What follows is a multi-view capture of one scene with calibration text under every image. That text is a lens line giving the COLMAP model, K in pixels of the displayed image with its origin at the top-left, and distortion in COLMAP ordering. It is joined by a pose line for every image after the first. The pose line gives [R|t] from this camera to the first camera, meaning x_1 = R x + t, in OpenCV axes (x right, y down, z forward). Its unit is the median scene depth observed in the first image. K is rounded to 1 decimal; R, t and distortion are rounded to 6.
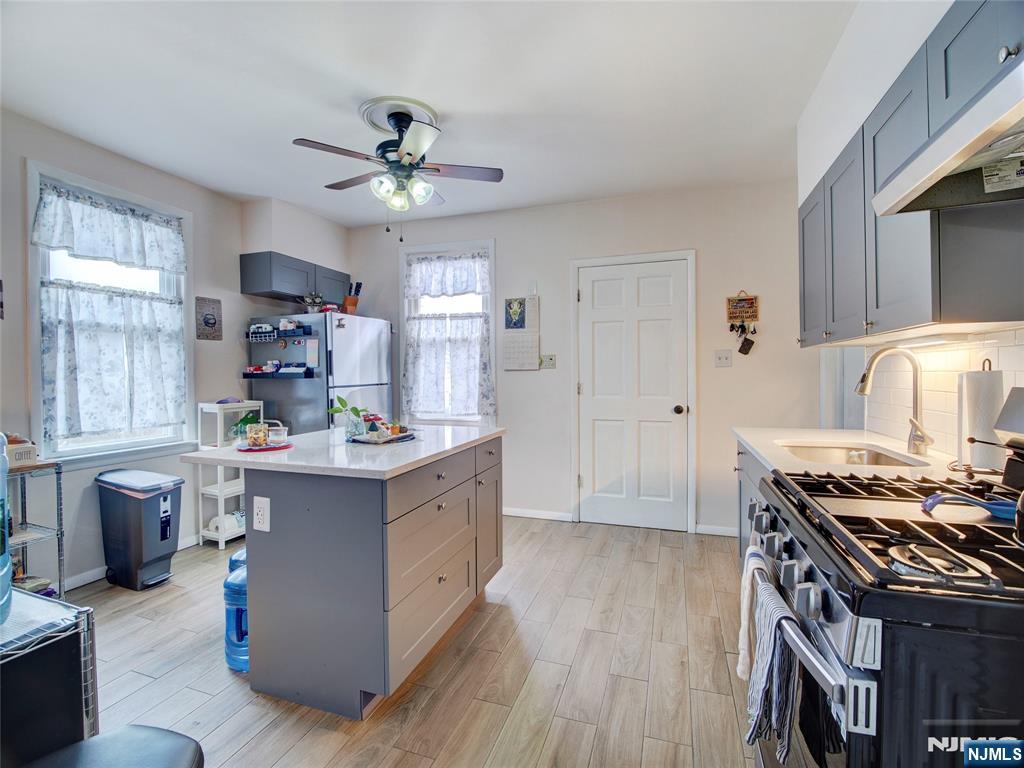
lens RADIAL K [[475.7, 0, 511.6], [0, 475.7, 381.6], [0, 0, 1]] dist [-0.016614, 0.000016]
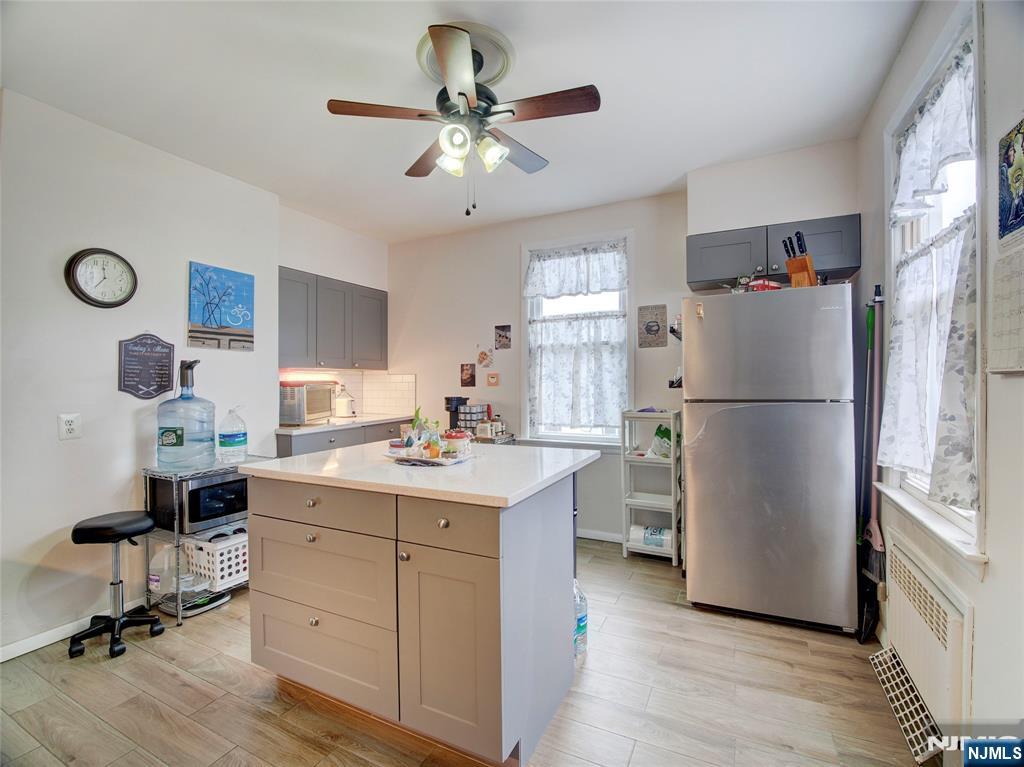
lens RADIAL K [[475.7, 0, 511.6], [0, 475.7, 381.1], [0, 0, 1]] dist [-0.016614, 0.000016]
pose [[-0.151750, 0.005637, -0.988403, 0.425884], [-0.012711, 0.999890, 0.007654, -0.023004], [0.988337, 0.013725, -0.151661, 0.935010]]
